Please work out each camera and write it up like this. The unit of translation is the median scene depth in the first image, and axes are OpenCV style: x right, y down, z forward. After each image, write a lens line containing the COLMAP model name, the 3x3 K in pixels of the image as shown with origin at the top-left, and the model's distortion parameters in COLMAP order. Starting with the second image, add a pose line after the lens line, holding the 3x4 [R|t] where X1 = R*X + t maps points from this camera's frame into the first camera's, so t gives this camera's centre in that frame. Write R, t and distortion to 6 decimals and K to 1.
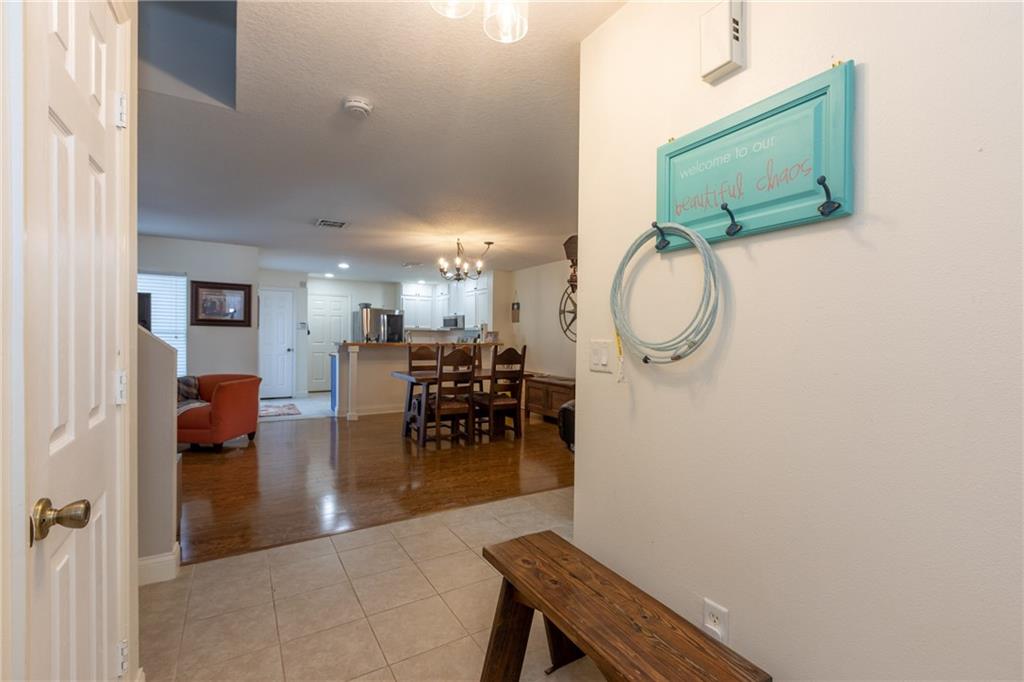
lens RADIAL K [[452.2, 0, 504.5], [0, 452.2, 337.4], [0, 0, 1]] dist [-0.001191, -0.000766]
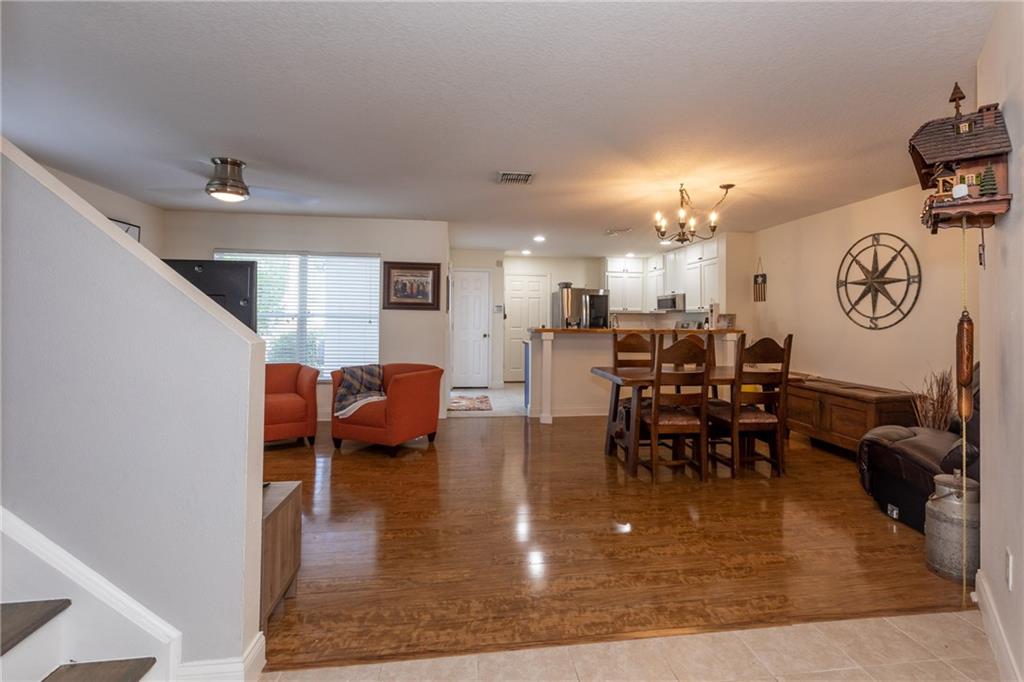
lens RADIAL K [[474.2, 0, 528.9], [0, 474.2, 313.1], [0, 0, 1]] dist [-0.002723, 0.001422]
pose [[0.923966, -0.007238, -0.382406, -0.032960], [0.000630, 0.999848, -0.017401, -0.000989], [0.382474, 0.015837, 0.923831, 0.179968]]
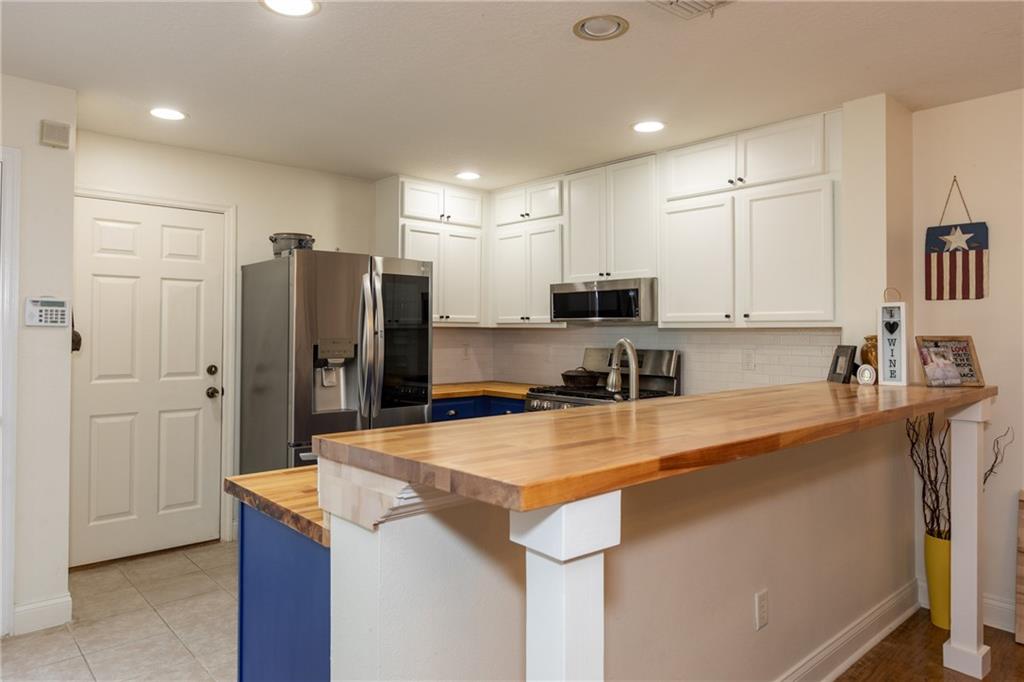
lens RADIAL K [[666.1, 0, 504.2], [0, 666.1, 321.3], [0, 0, 1]] dist [0.005438, -0.008978]
pose [[0.982436, -0.002391, 0.186586, -0.361014], [0.005889, 0.999817, -0.018199, -0.017781], [-0.186508, 0.018978, 0.982270, 0.795067]]
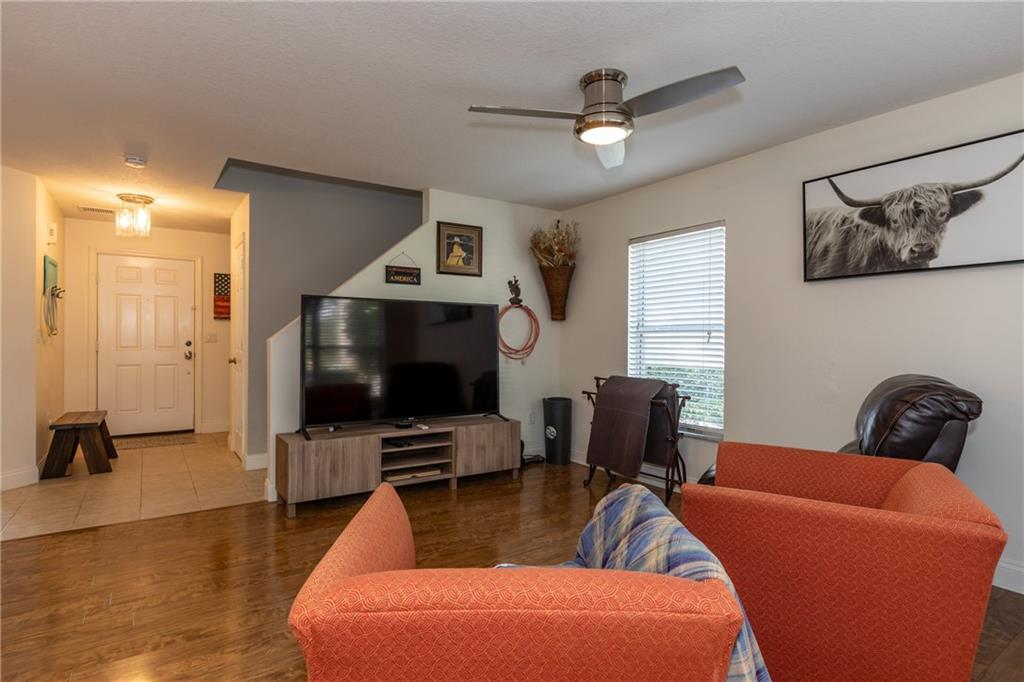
lens RADIAL K [[530.4, 0, 511.4], [0, 530.4, 343.4], [0, 0, 1]] dist [-0.002336, 0.000566]
pose [[-0.997845, -0.018837, -0.062850, -0.474597], [-0.019484, 0.999763, 0.009708, 0.003194], [0.062652, 0.010912, -0.997976, 0.930663]]
